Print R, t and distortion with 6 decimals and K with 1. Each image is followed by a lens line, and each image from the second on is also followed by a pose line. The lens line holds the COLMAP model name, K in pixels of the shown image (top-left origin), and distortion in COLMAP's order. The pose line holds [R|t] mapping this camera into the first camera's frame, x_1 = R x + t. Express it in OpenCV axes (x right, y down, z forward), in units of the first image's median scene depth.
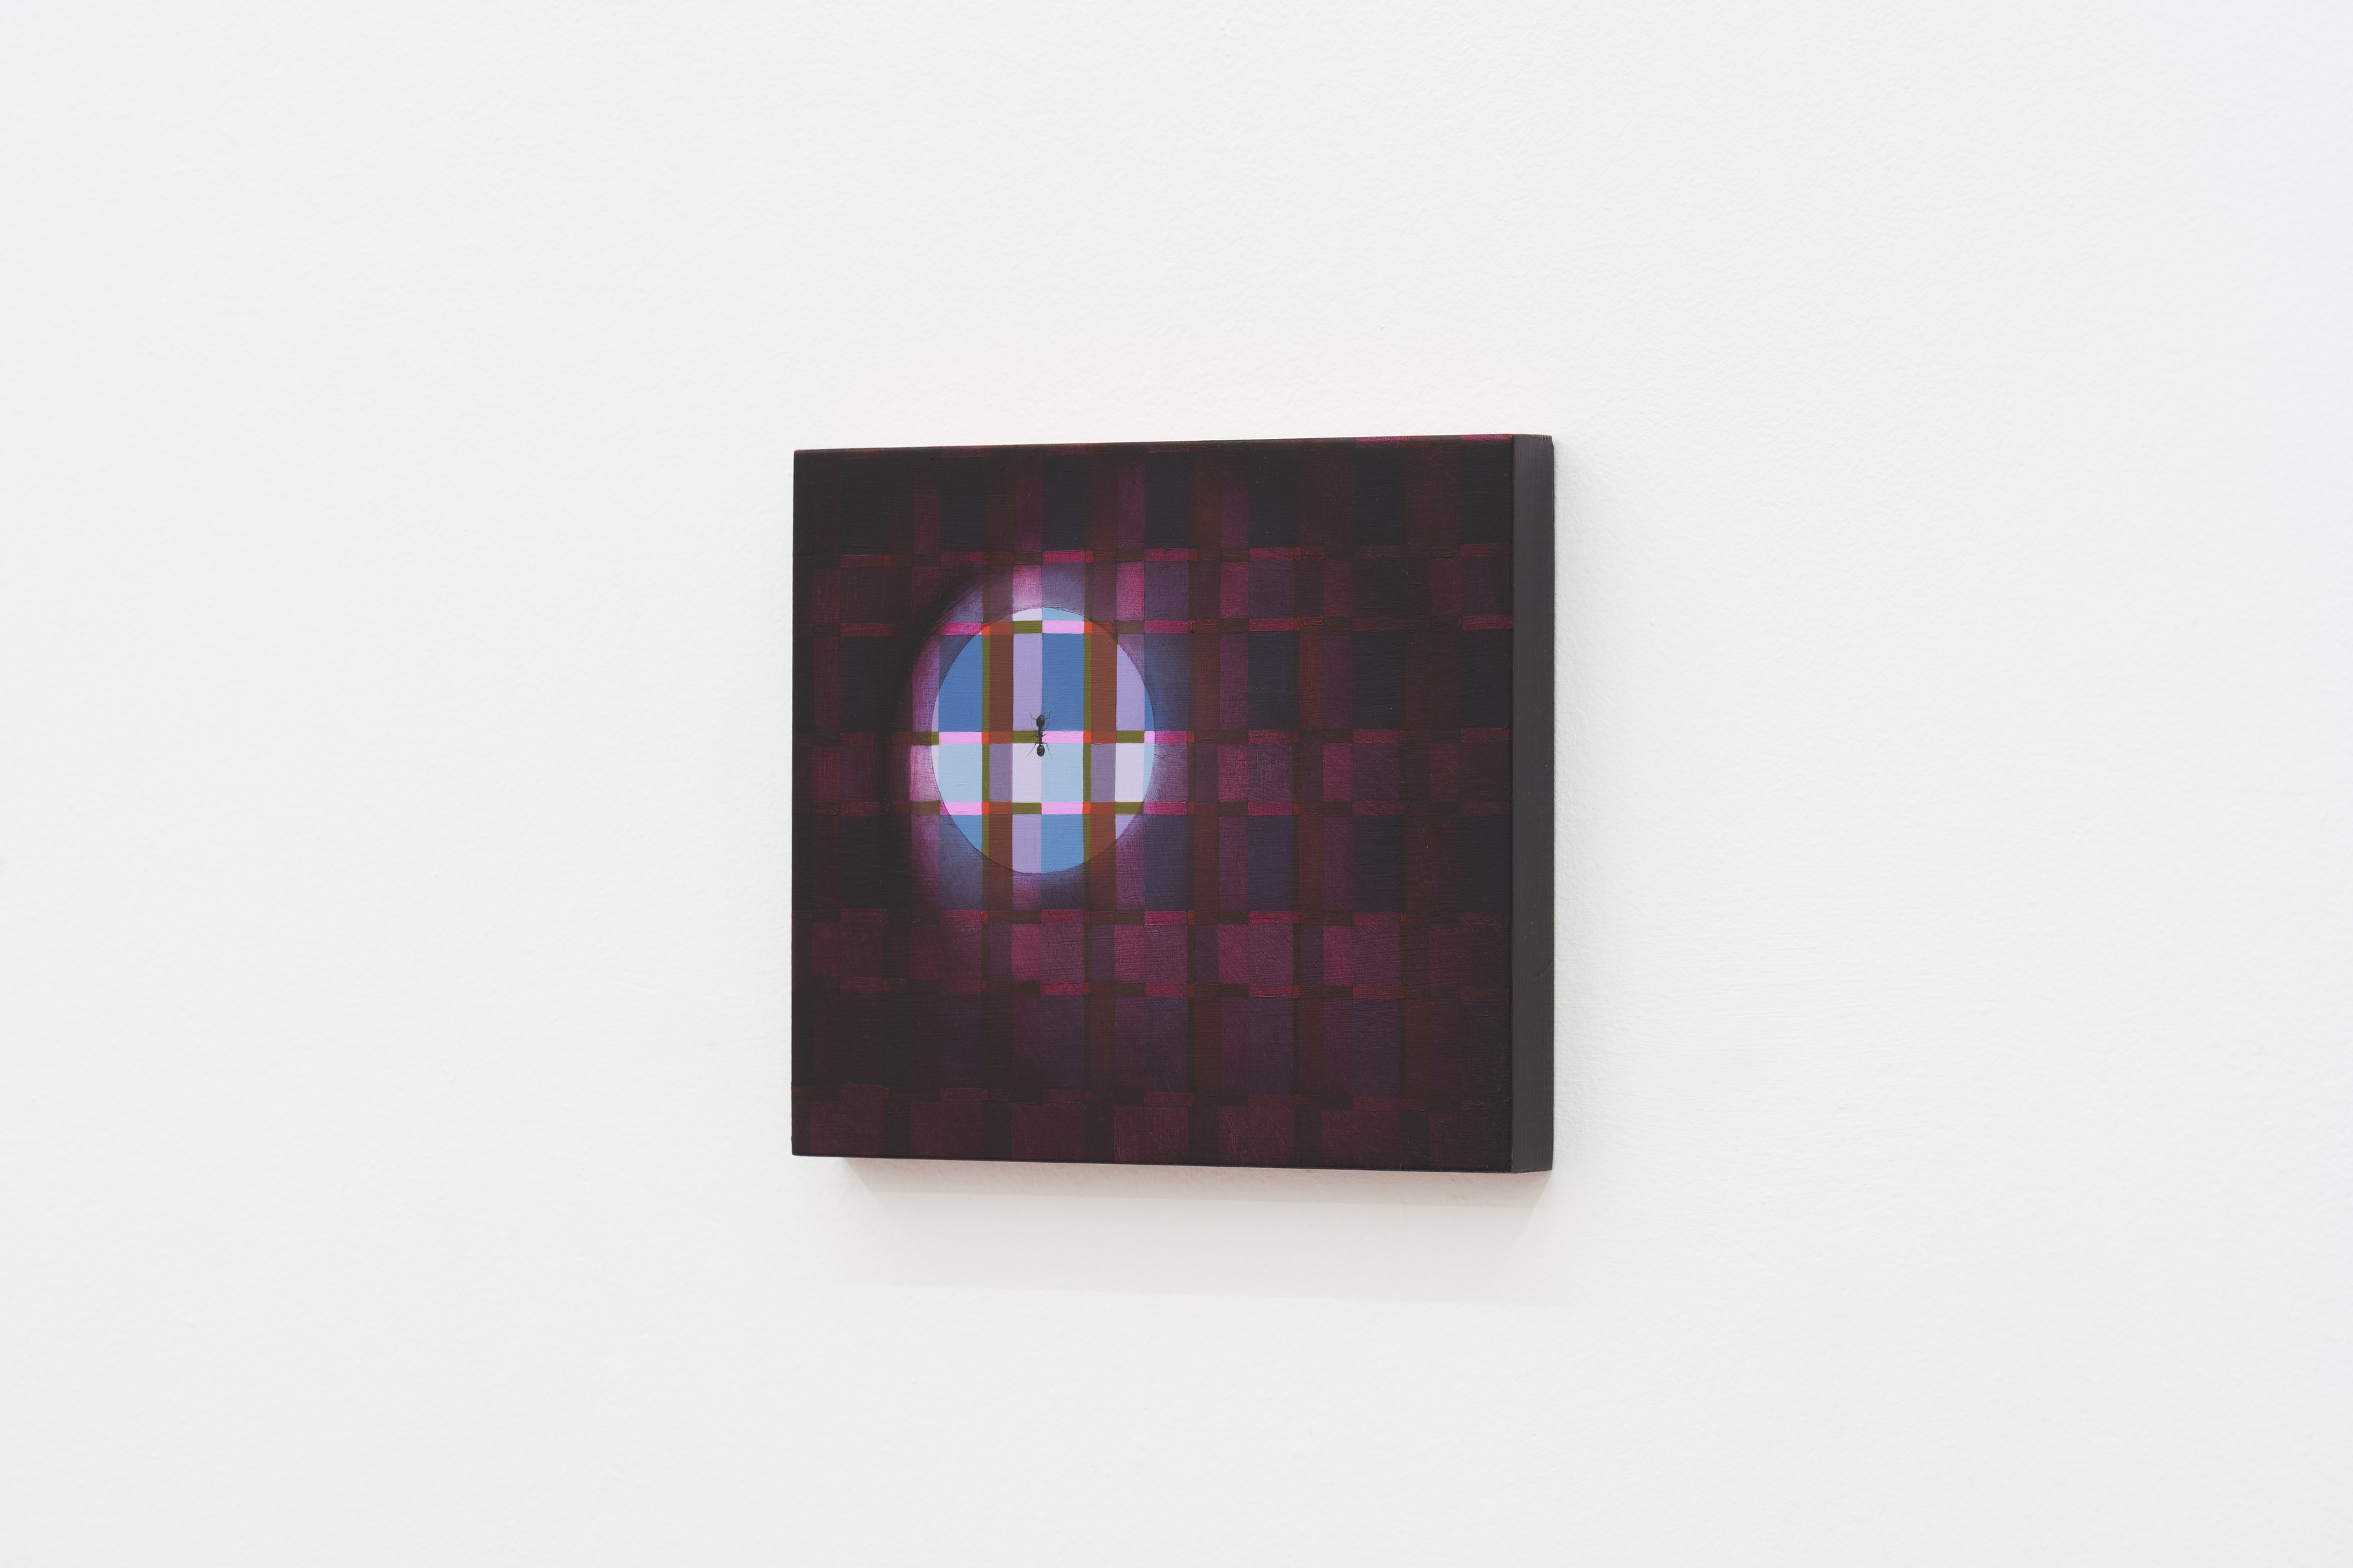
lens RADIAL K [[9004.5, 0, 1176.6], [0, 9004.5, 784.9], [0, 0, 1]] dist [0.027793, 0.000000]
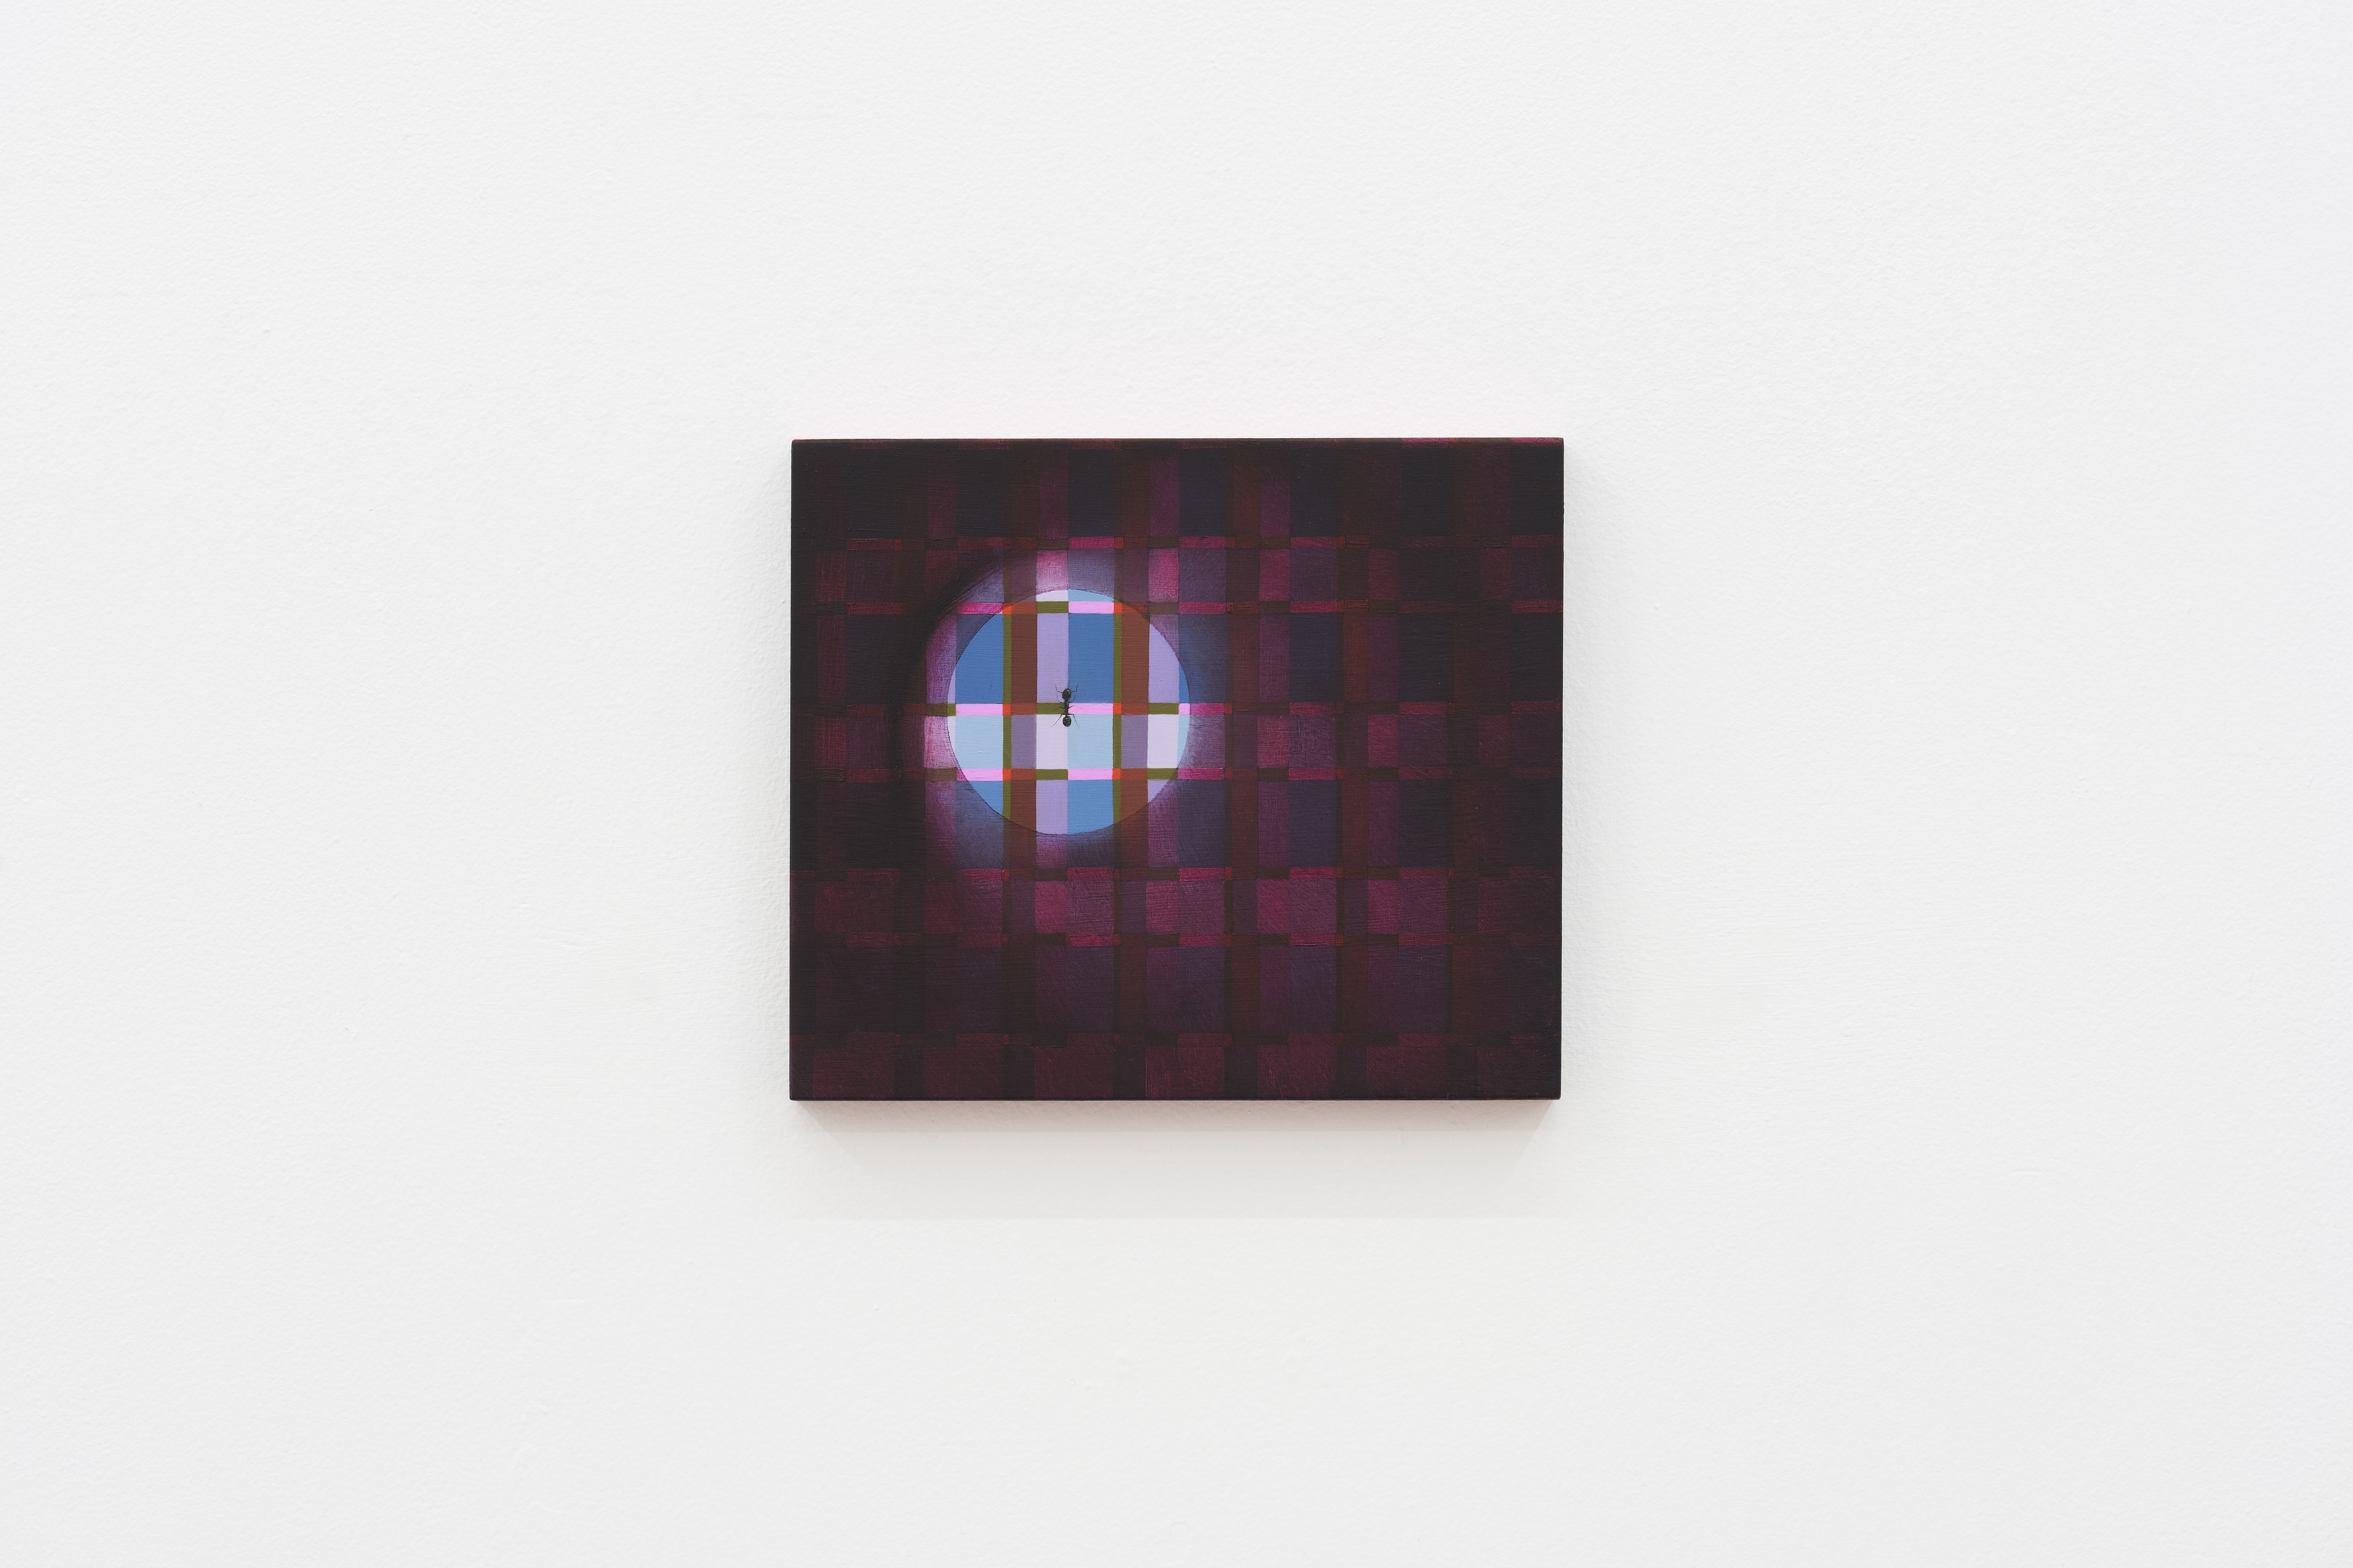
lens RADIAL K [[9004.5, 0, 1176.0], [0, 9004.5, 782.5], [0, 0, 1]] dist [0.027793, 0.000000]
pose [[0.877341, -0.004595, 0.479845, -0.526996], [0.001749, 0.999978, 0.006377, -0.003336], [-0.479864, -0.004756, 0.877330, 0.041888]]
